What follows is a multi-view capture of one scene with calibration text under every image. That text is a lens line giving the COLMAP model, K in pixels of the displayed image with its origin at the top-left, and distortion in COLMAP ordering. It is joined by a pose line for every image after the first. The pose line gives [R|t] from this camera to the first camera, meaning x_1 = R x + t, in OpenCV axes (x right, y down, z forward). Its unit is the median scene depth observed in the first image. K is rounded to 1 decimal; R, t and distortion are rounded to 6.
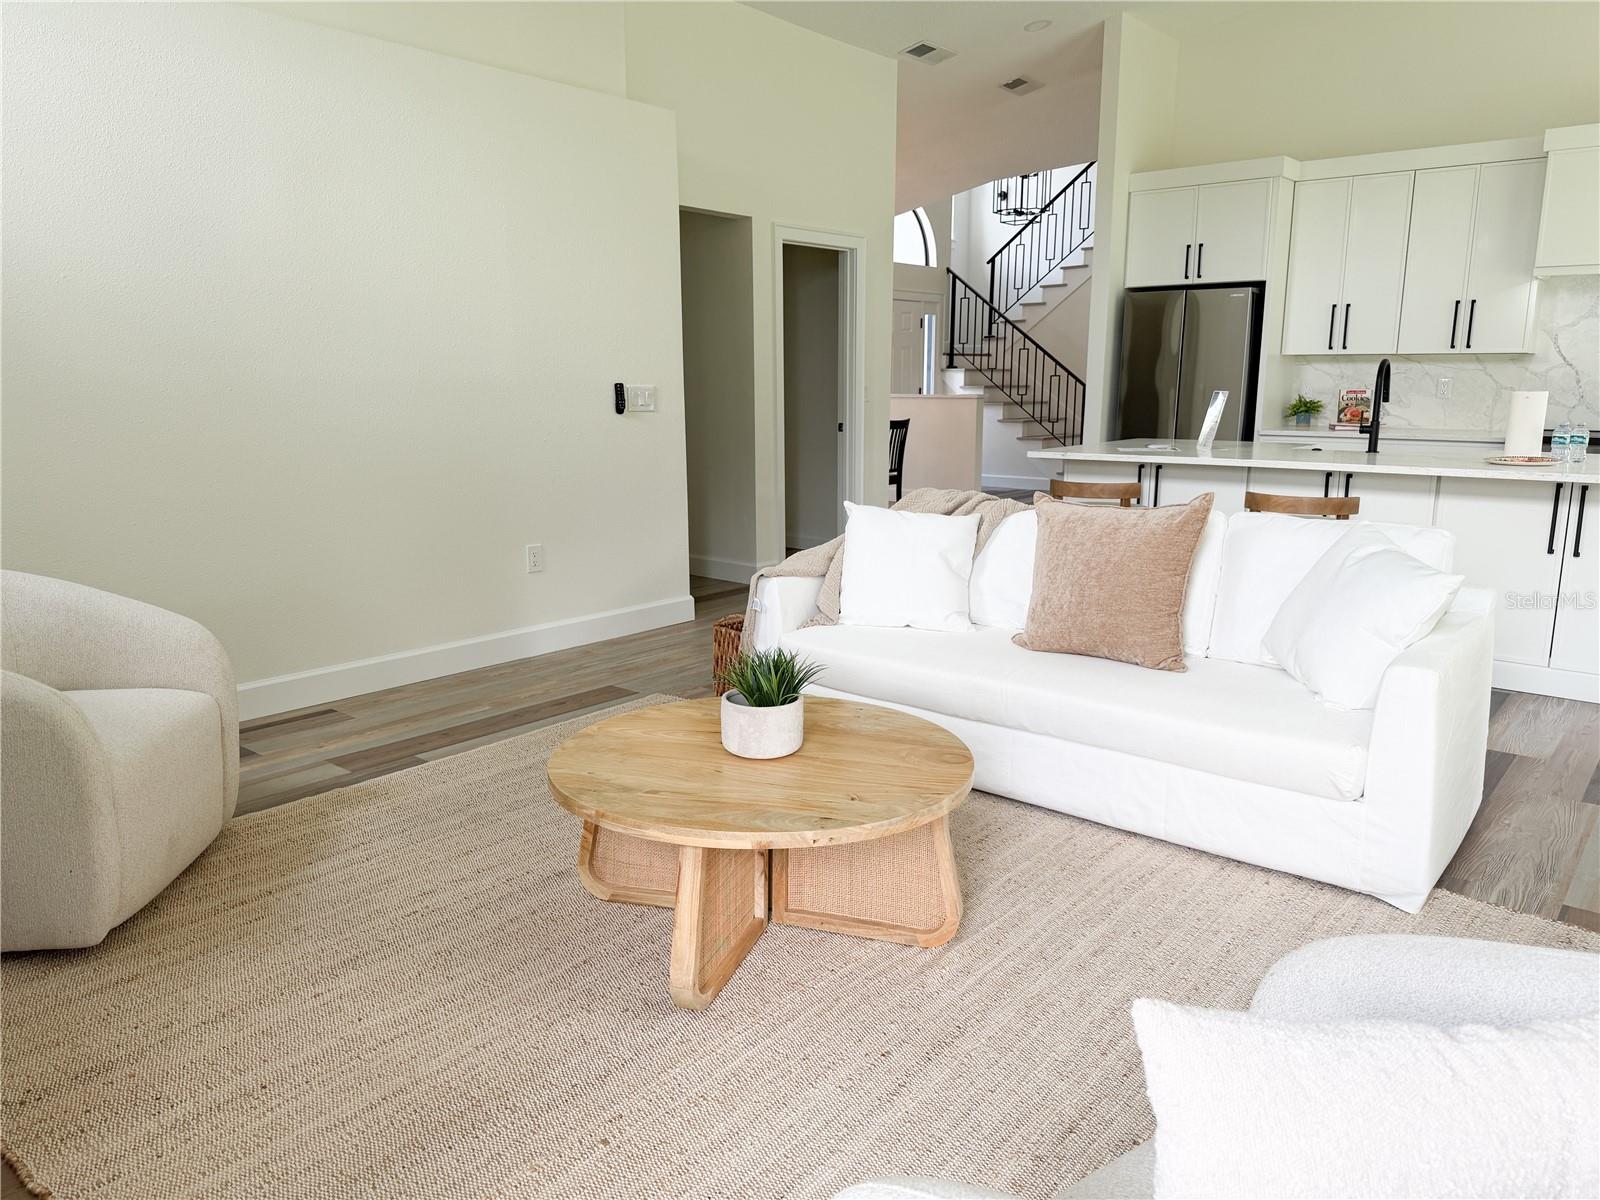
lens RADIAL K [[1135.9, 0, 809.2], [0, 1135.9, 605.2], [0, 0, 1]] dist [0.043461, -0.050455]
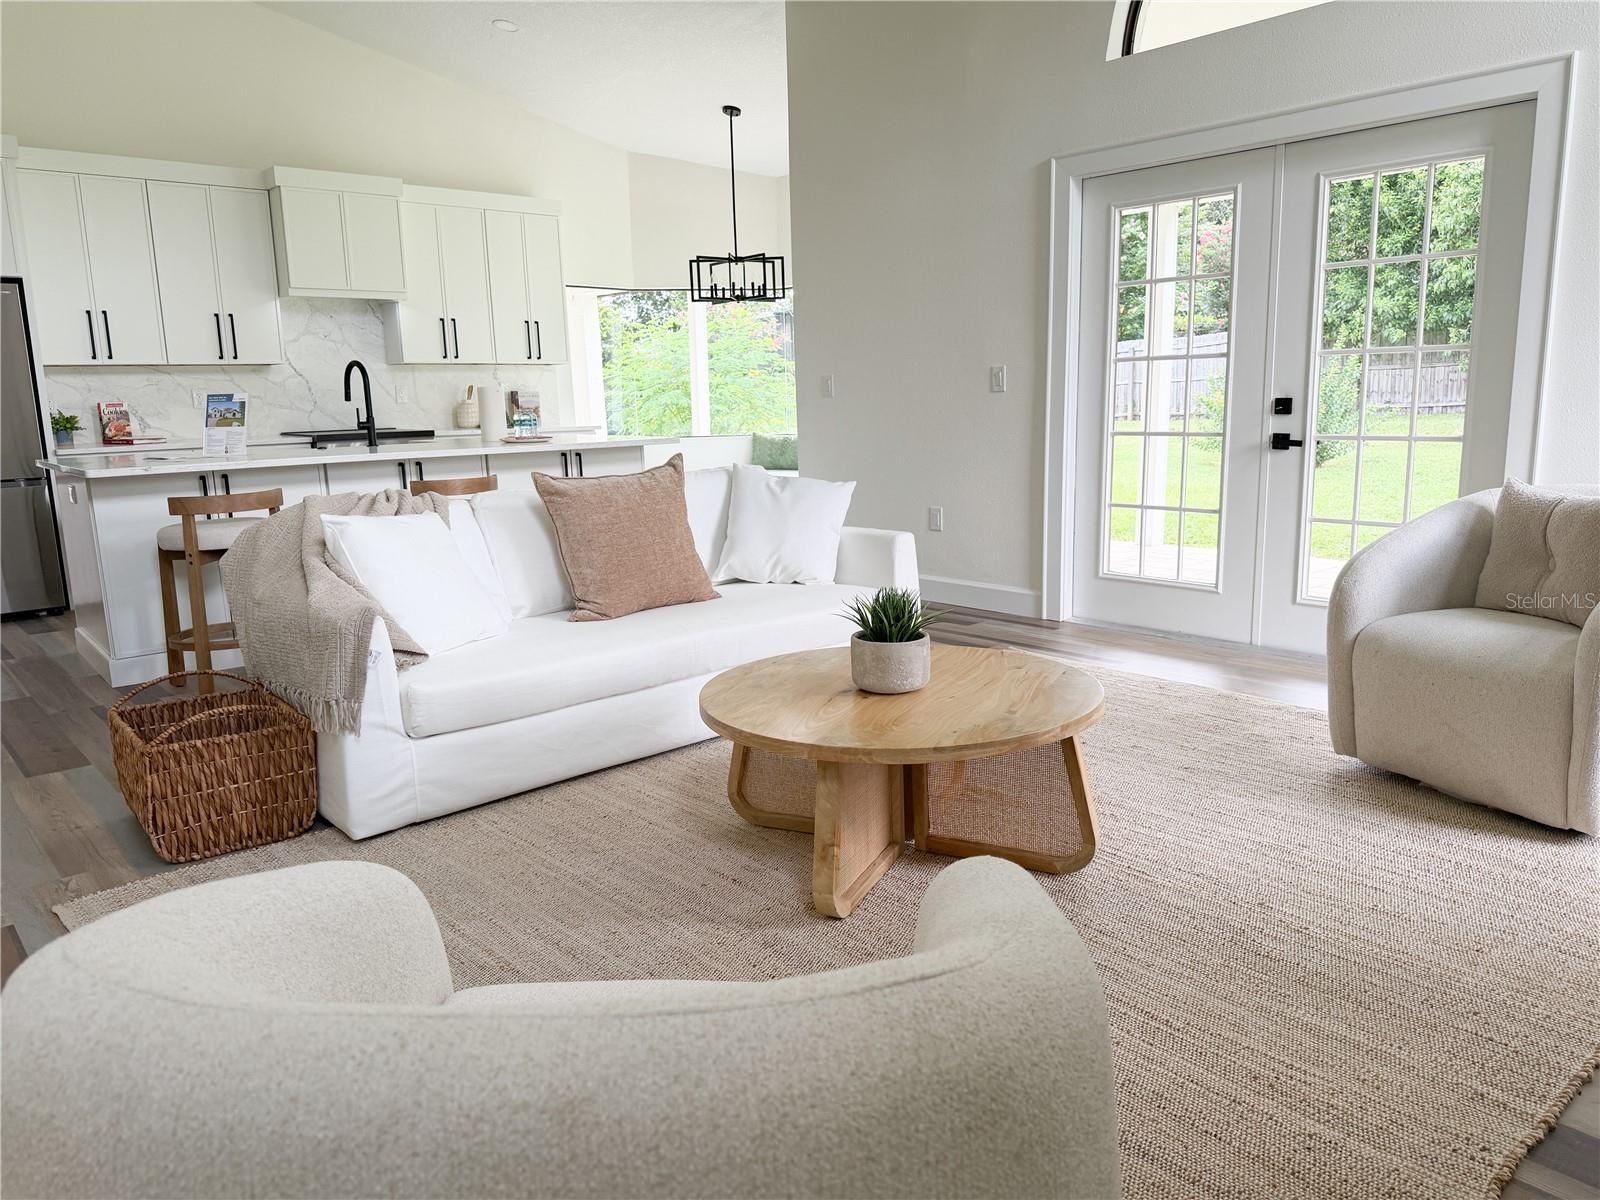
lens RADIAL K [[1135.9, 0, 786.1], [0, 1135.9, 612.7], [0, 0, 1]] dist [0.043461, -0.050455]
pose [[0.168122, -0.194380, 0.966412, -0.720399], [0.221135, 0.962817, 0.155187, -0.085423], [-0.960643, 0.187617, 0.204855, 0.580167]]
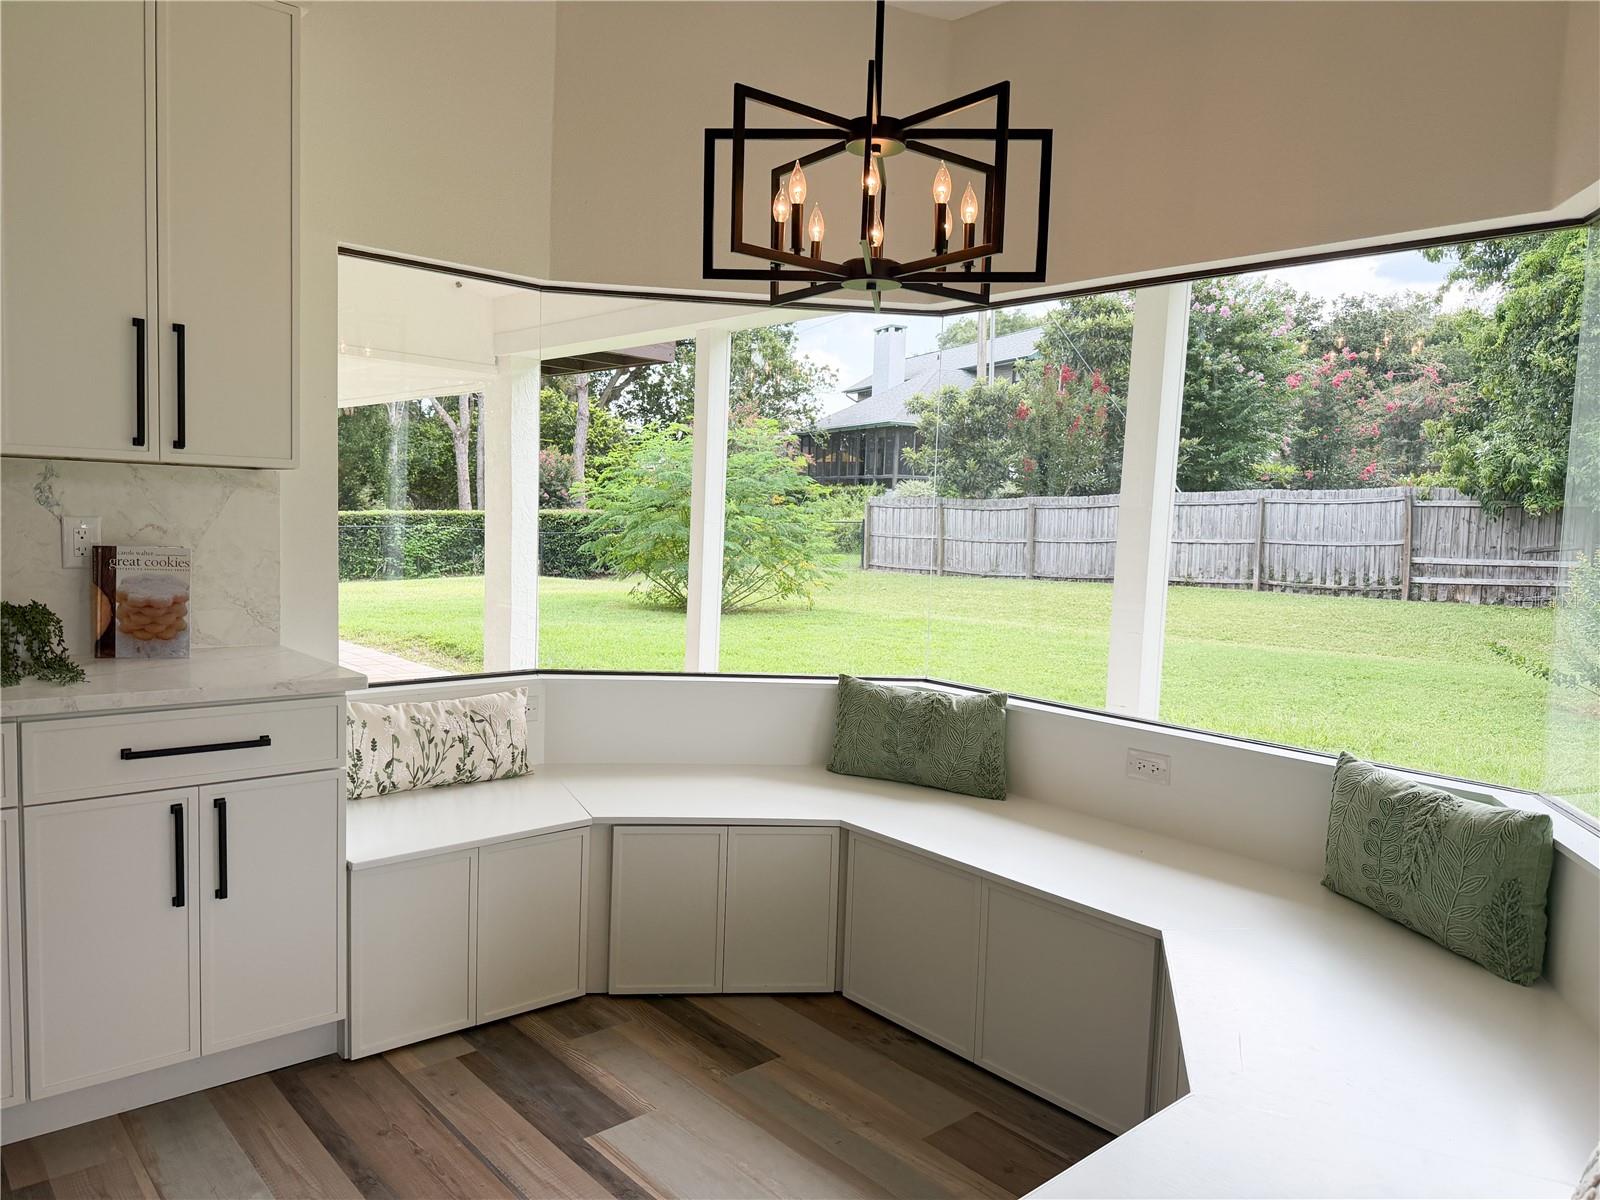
lens RADIAL K [[1135.9, 0, 796.3], [0, 1135.9, 614.5], [0, 0, 1]] dist [0.043461, -0.050455]
pose [[0.161599, -0.082991, 0.983361, 0.815027], [0.160696, 0.985371, 0.056753, -0.206313], [-0.973685, 0.148851, 0.172571, 0.950253]]
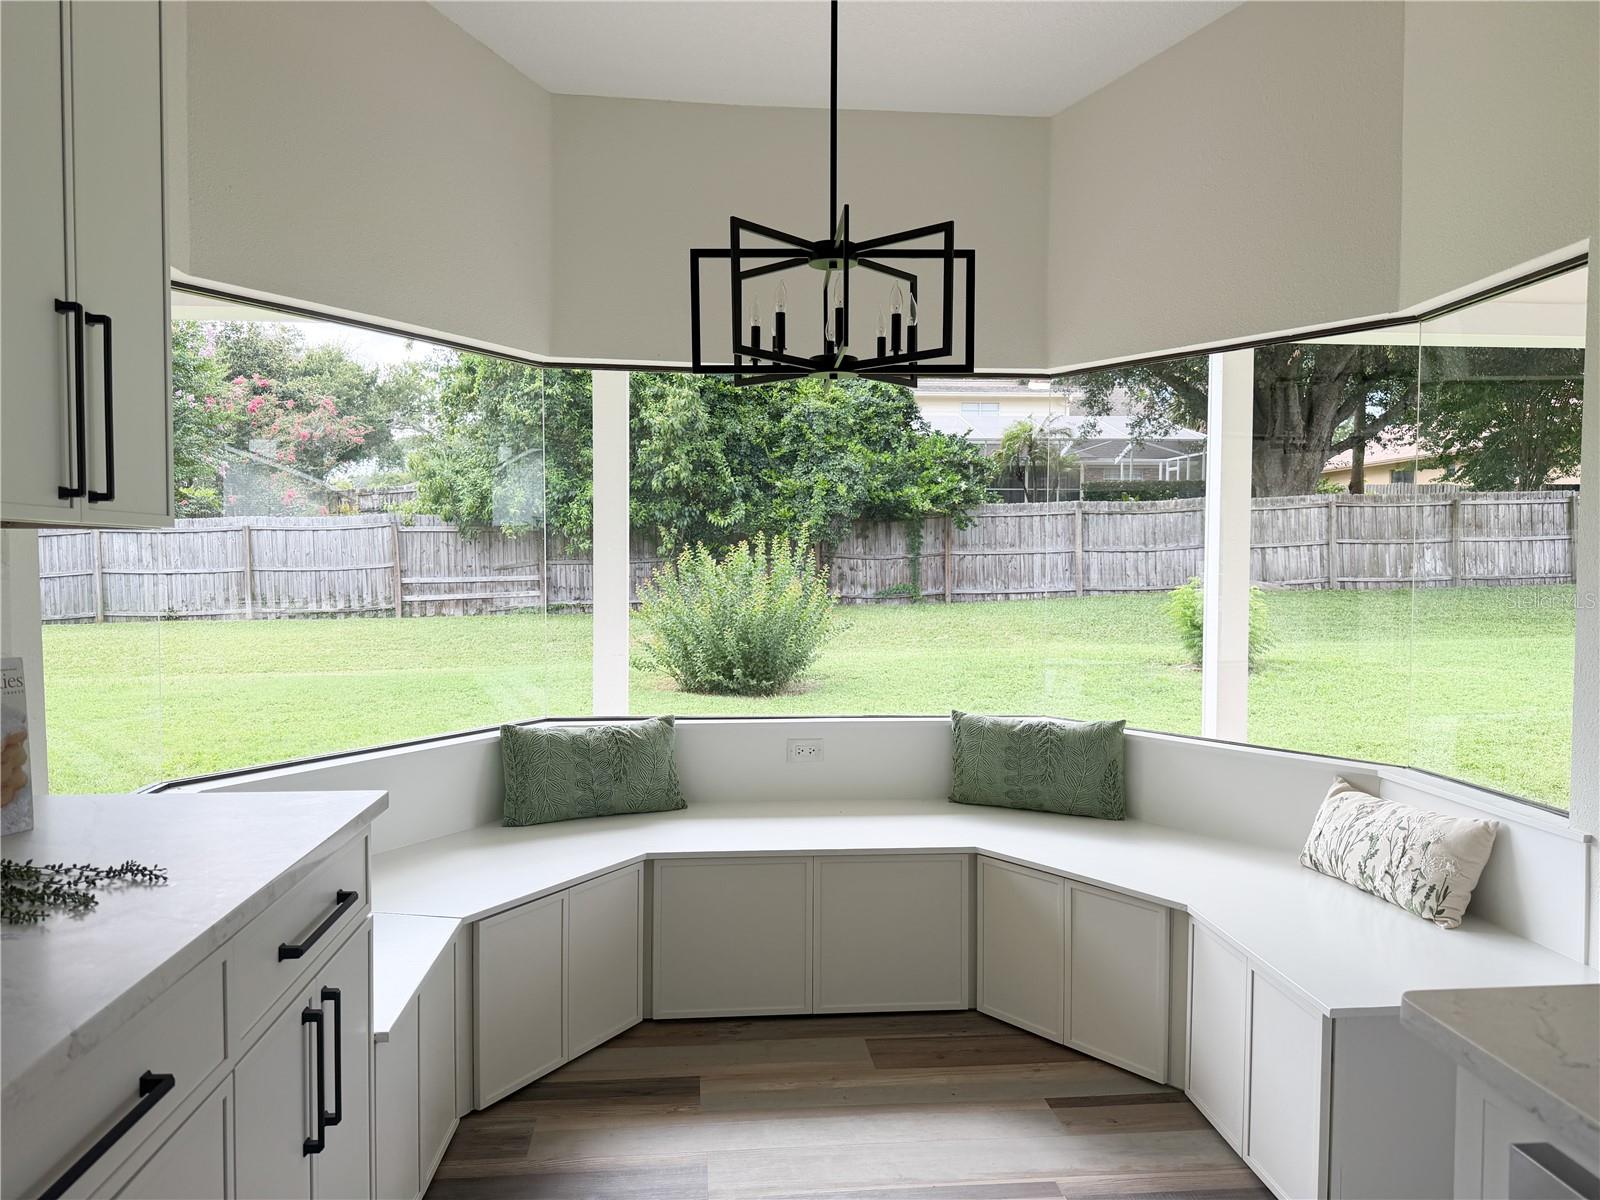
lens RADIAL K [[1135.9, 0, 817.6], [0, 1135.9, 586.7], [0, 0, 1]] dist [0.043461, -0.050455]
pose [[-0.704872, -0.022268, 0.708985, 0.889627], [0.138114, 0.976069, 0.167970, -0.336299], [-0.695759, 0.216318, -0.684928, 1.512720]]
